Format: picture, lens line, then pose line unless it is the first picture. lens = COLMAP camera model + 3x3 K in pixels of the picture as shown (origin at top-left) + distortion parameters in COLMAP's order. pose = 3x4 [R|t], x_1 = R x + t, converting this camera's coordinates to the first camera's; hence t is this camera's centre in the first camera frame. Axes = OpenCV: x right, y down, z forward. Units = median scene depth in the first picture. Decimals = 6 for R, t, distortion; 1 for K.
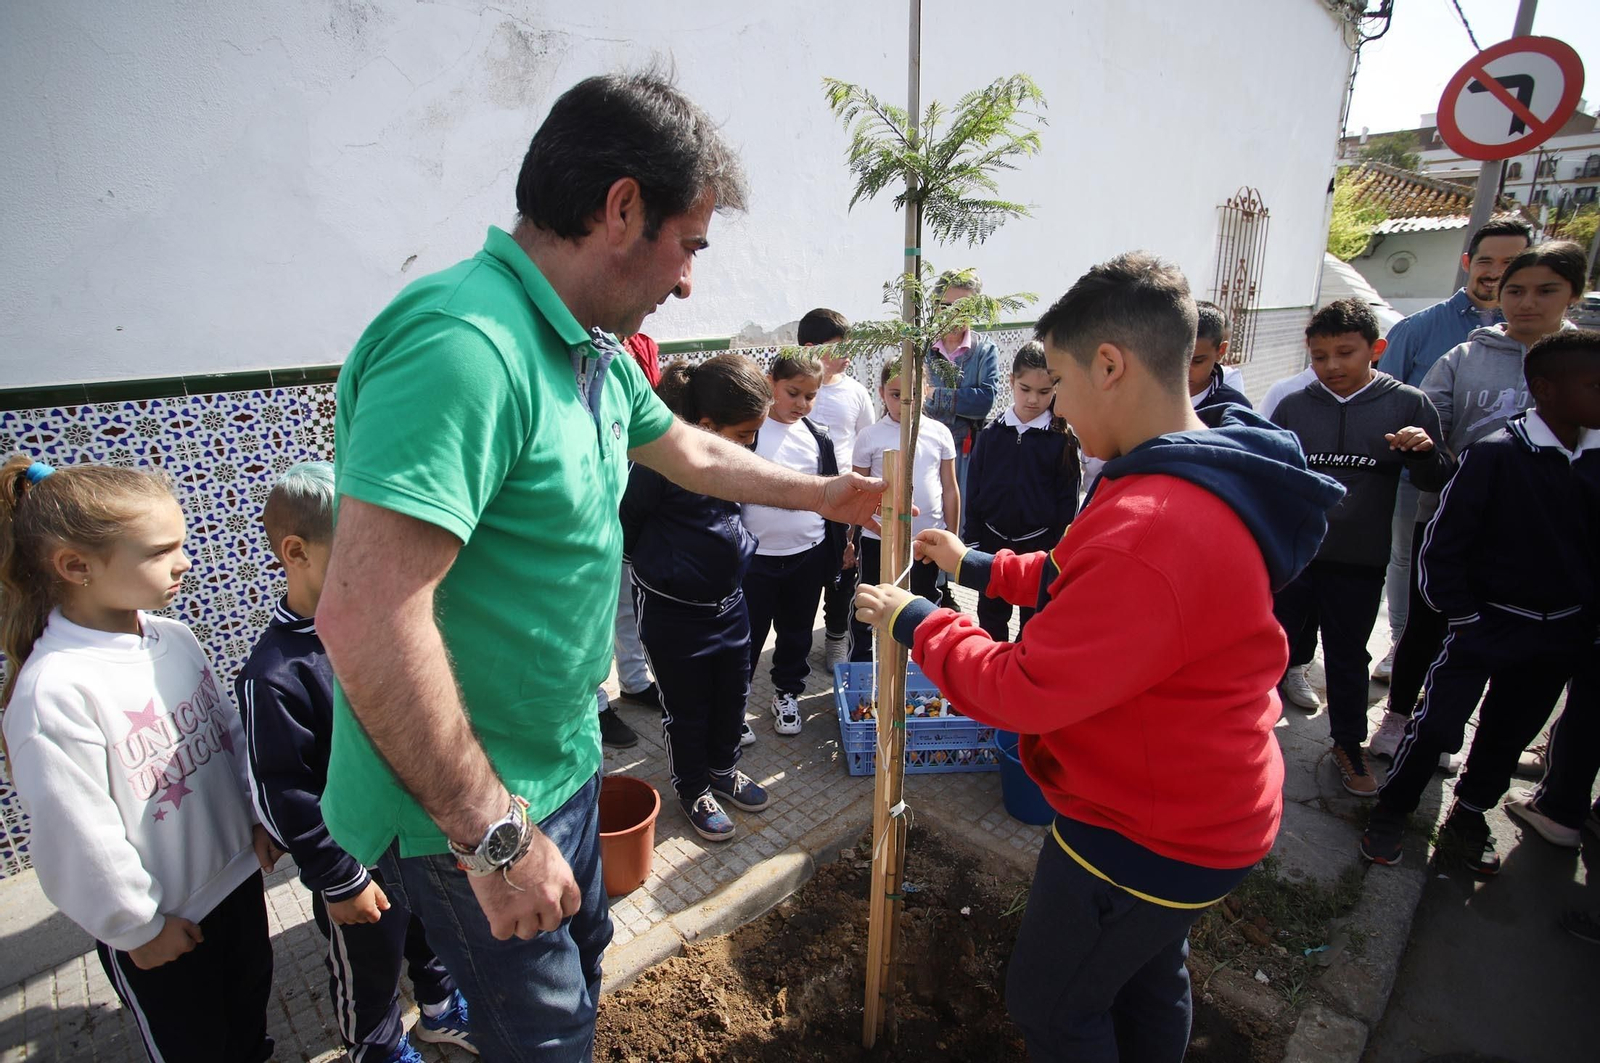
lens RADIAL K [[805.3, 0, 794.2], [0, 805.3, 555.5], [0, 0, 1]] dist [-0.055781, 0.019028]
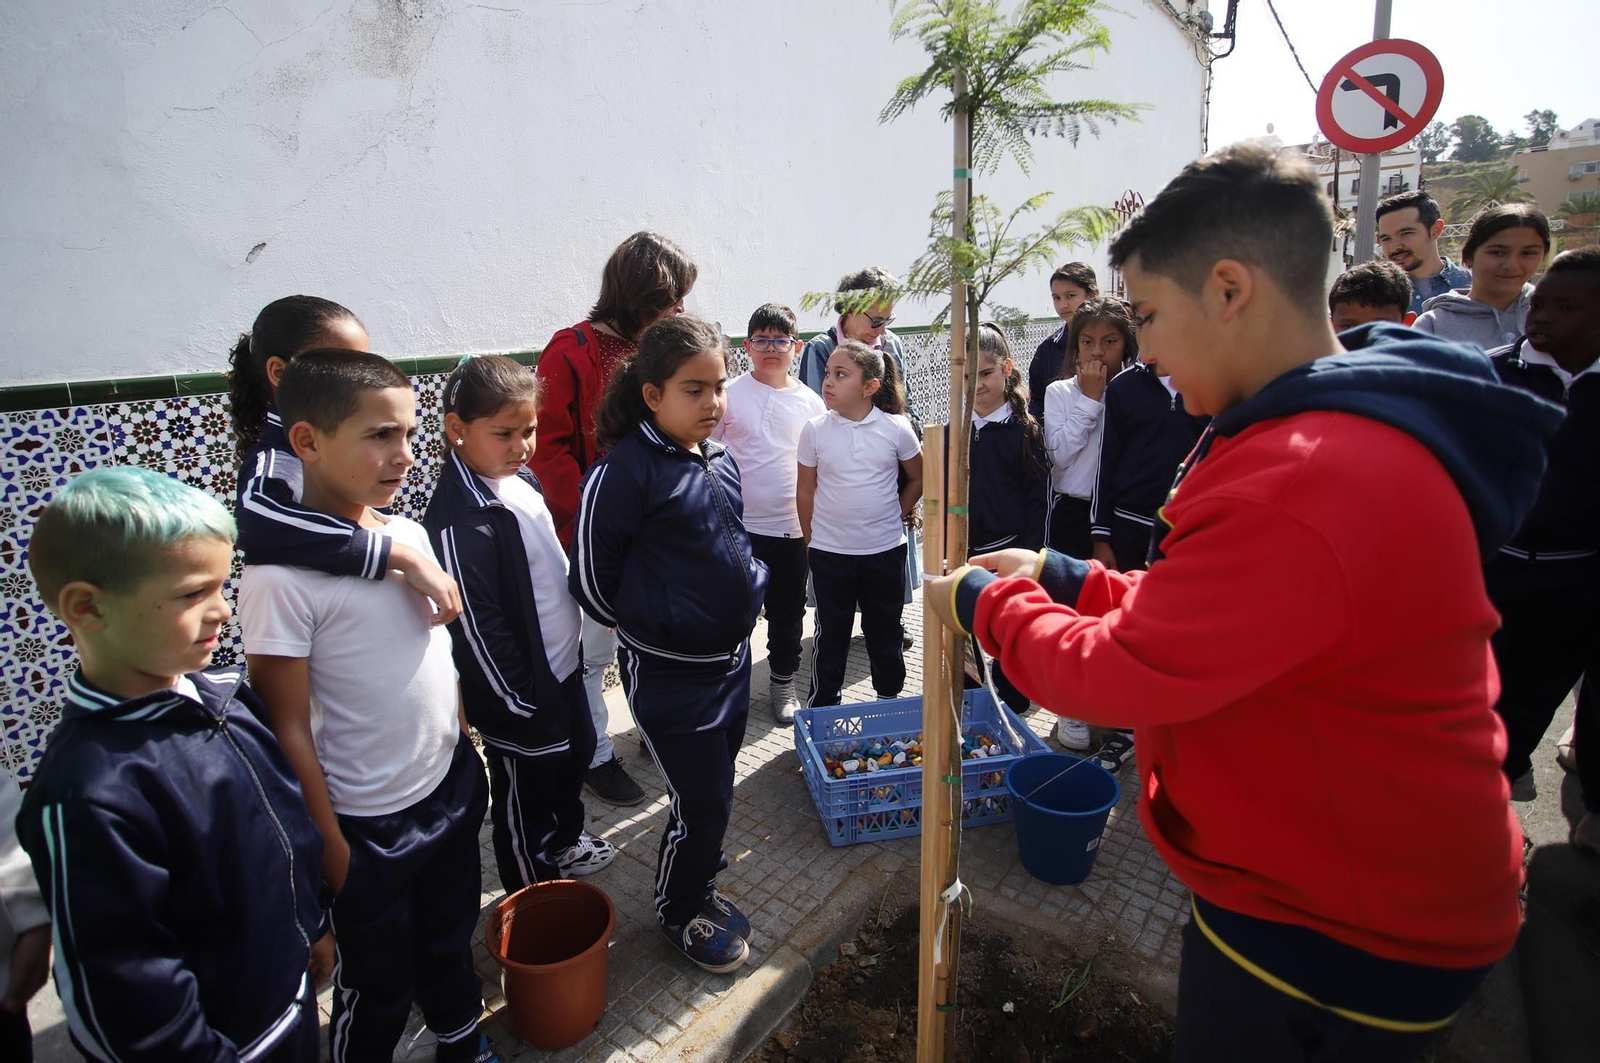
lens RADIAL K [[839.5, 0, 773.0], [0, 839.5, 512.3], [0, 0, 1]] dist [-0.058932, 0.023393]
pose [[0.991128, -0.055776, 0.120638, -0.085382], [0.066919, 0.993657, -0.090374, 0.007545], [-0.114832, 0.097645, 0.988574, 0.147936]]
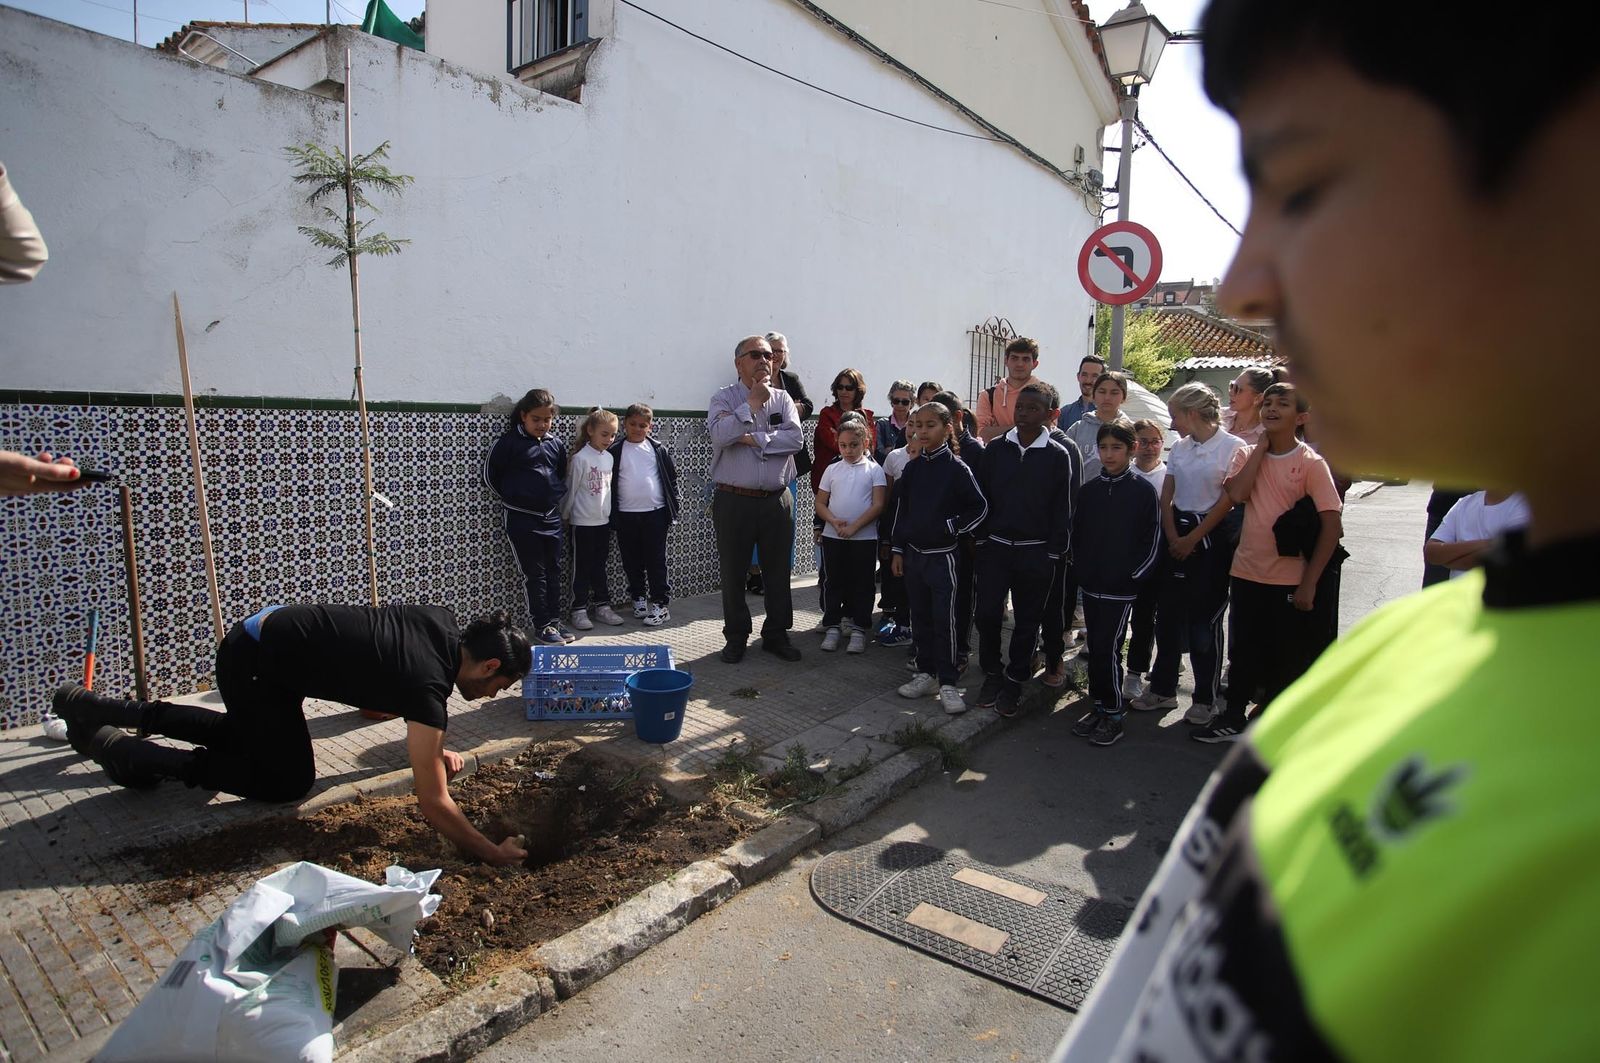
lens RADIAL K [[897.2, 0, 808.5], [0, 897.2, 516.0], [0, 0, 1]] dist [-0.044077, 0.010778]
pose [[0.987998, 0.030552, 0.151417, 0.330435], [0.000357, 0.979791, -0.200023, 0.274410], [-0.154468, 0.197677, 0.968020, -0.600978]]
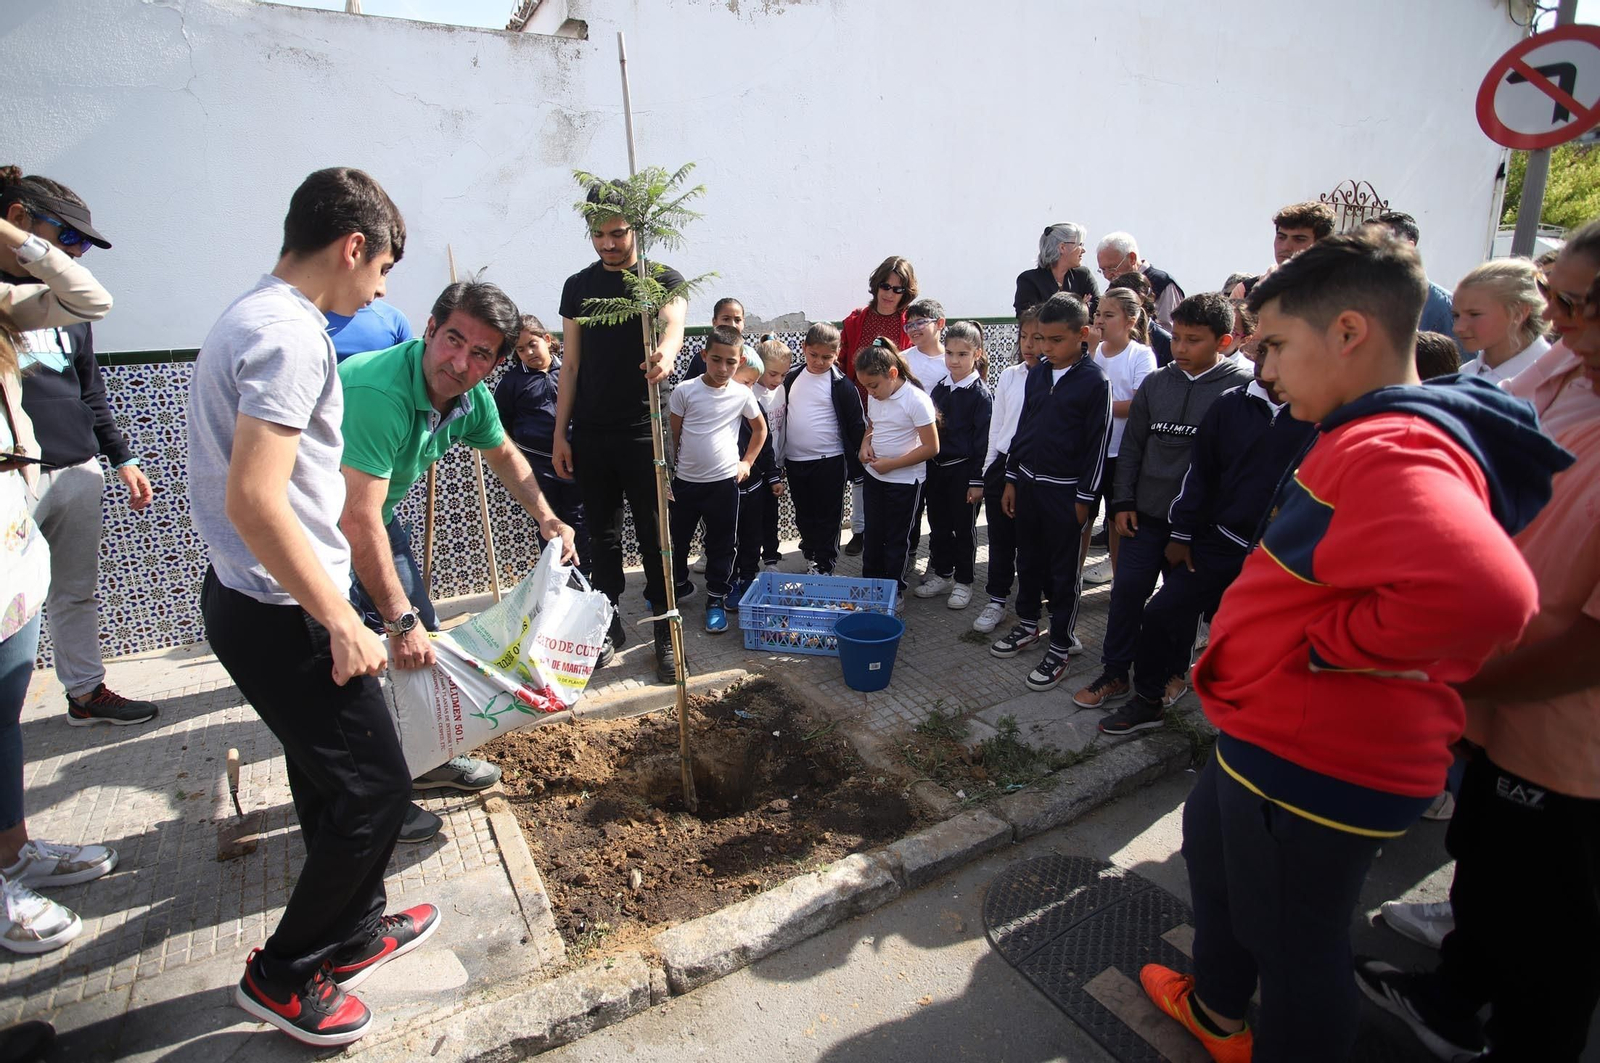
lens RADIAL K [[839.5, 0, 757.4], [0, 839.5, 508.2], [0, 0, 1]] dist [-0.058932, 0.023393]
pose [[0.962680, 0.060617, -0.263766, 0.500157], [-0.078044, 0.995371, -0.056091, 0.137502], [0.259145, 0.074583, 0.962955, -0.380892]]
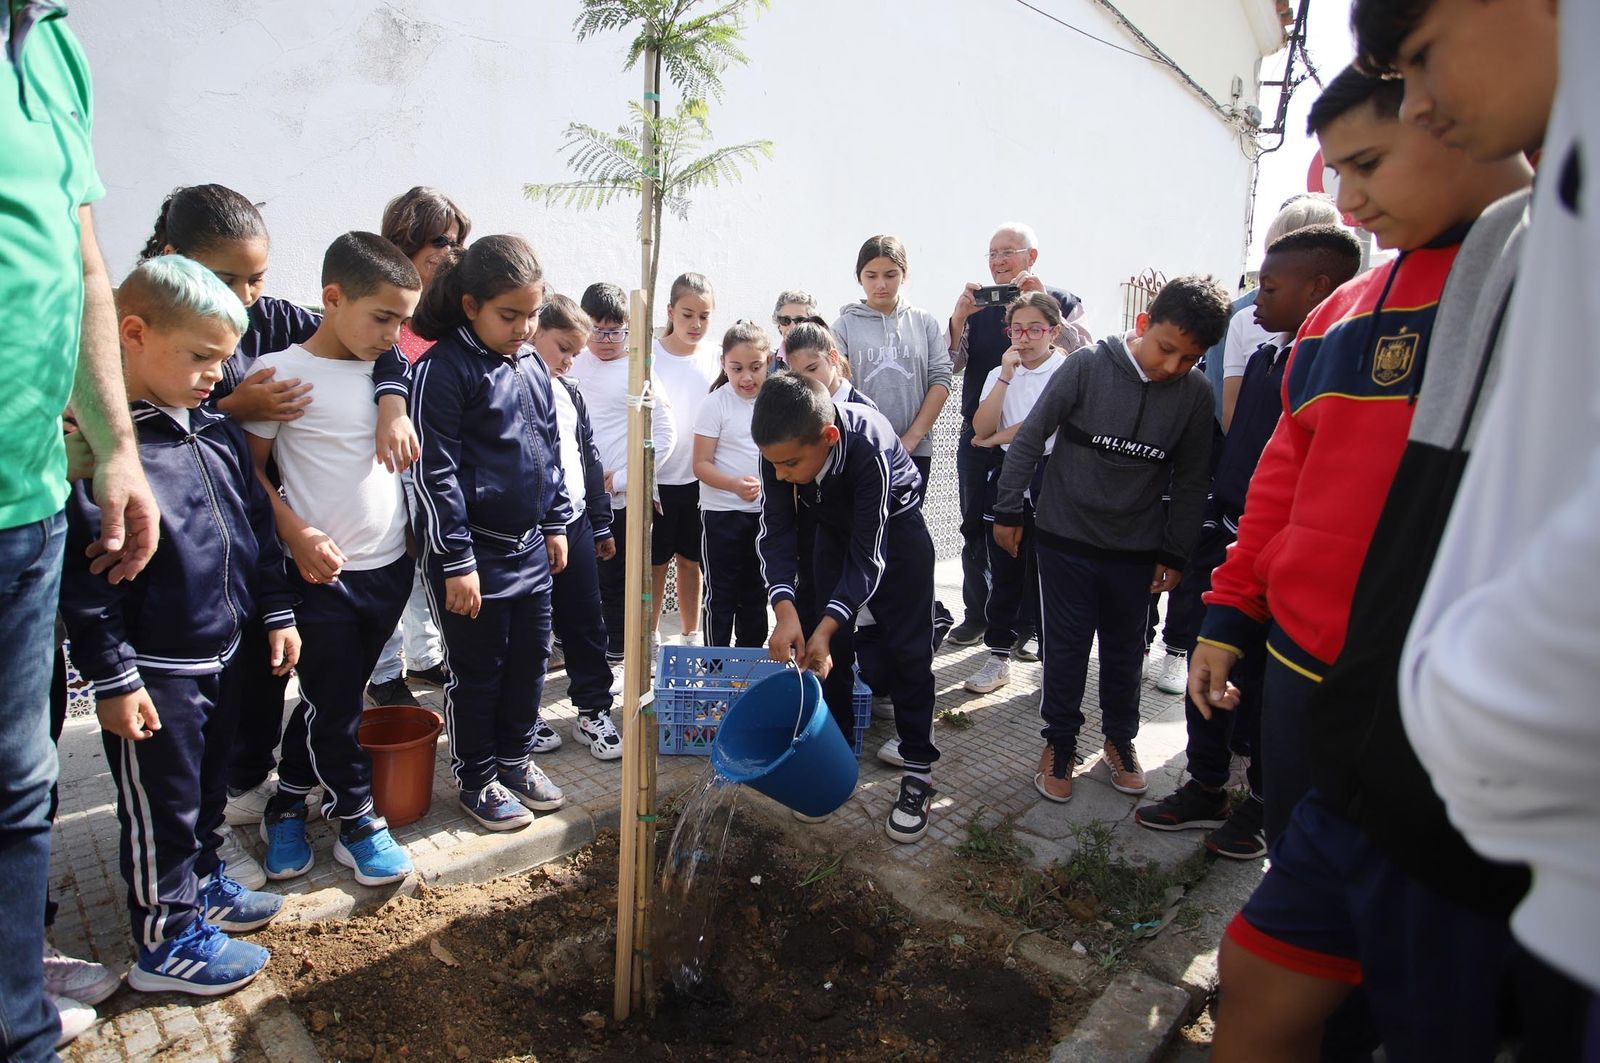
lens RADIAL K [[839.5, 0, 738.3], [0, 839.5, 517.2], [0, 0, 1]] dist [-0.058932, 0.023393]
pose [[0.999049, 0.043587, 0.001477, 0.165014], [-0.042588, 0.982329, -0.182250, 0.206758], [-0.009395, 0.182014, 0.983251, 0.022131]]
